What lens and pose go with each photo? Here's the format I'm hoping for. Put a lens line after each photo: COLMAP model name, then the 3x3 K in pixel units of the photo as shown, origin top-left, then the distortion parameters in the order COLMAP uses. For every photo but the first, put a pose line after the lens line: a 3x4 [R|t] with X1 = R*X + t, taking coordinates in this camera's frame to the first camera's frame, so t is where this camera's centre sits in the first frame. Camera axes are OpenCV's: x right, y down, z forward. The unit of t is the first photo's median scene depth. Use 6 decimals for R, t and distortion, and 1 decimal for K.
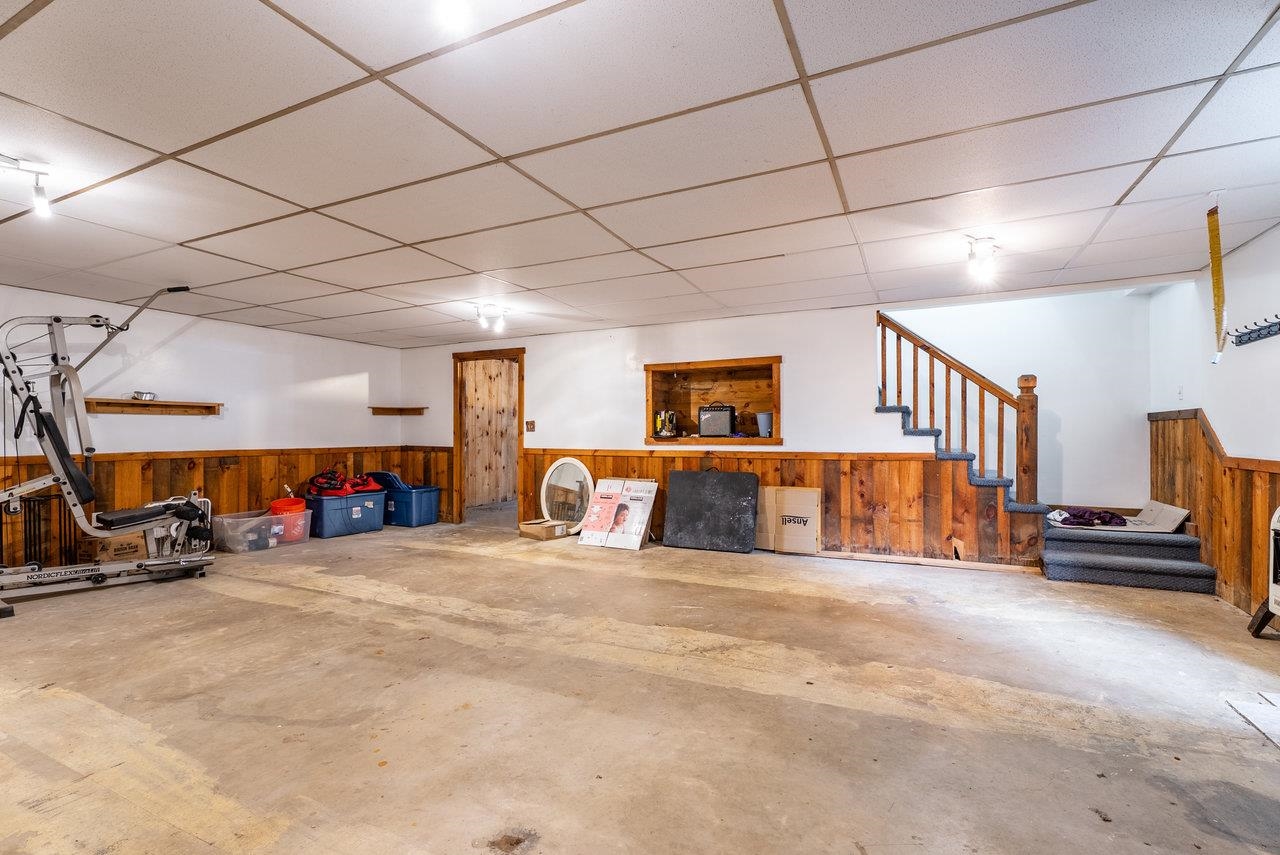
lens RADIAL K [[574.5, 0, 641.9], [0, 574.5, 434.4], [0, 0, 1]] dist [0.005301, -0.001532]
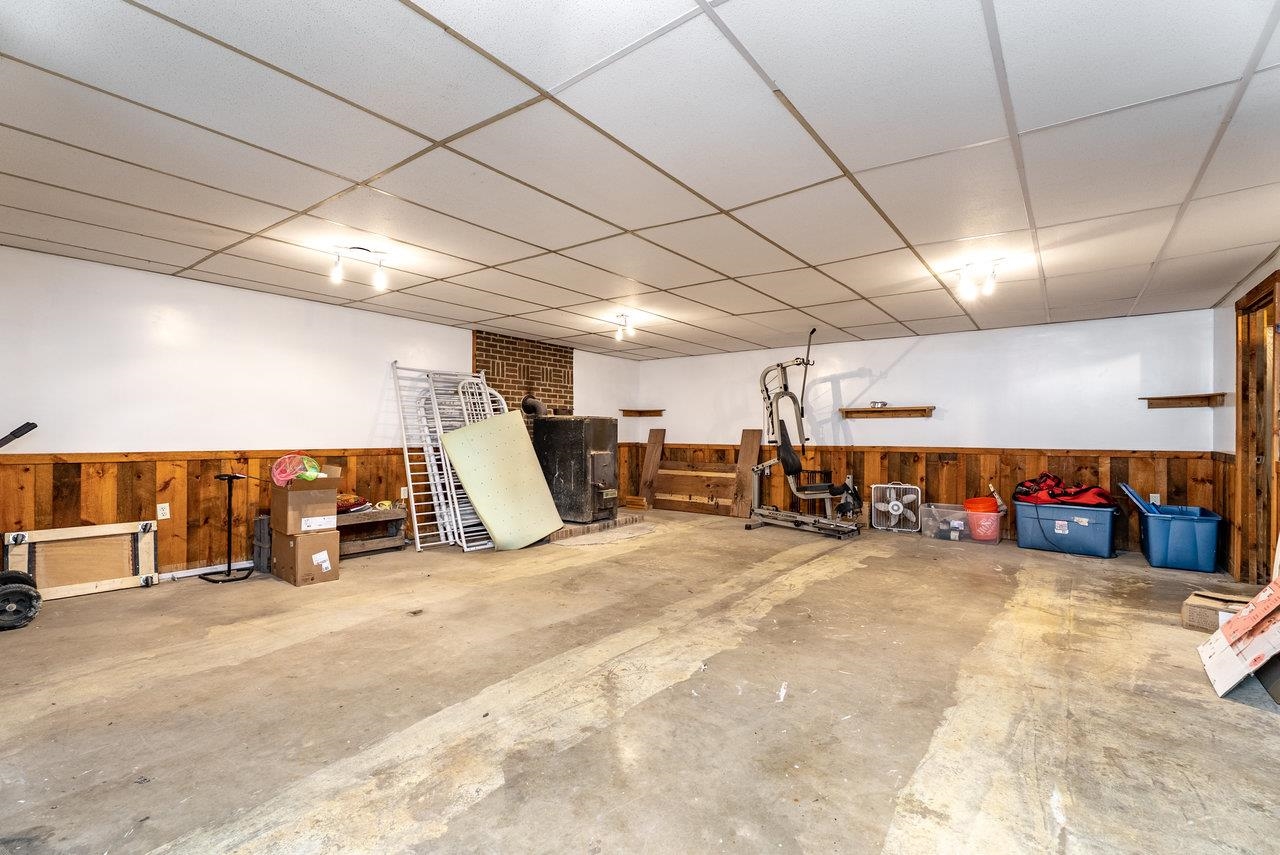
lens RADIAL K [[574.5, 0, 641.1], [0, 574.5, 429.4], [0, 0, 1]] dist [0.005301, -0.001532]
pose [[-0.187235, -0.005041, -0.982302, 0.803737], [-0.003798, 0.999983, -0.004408, -0.000717], [0.982308, 0.002906, -0.187251, 1.008168]]
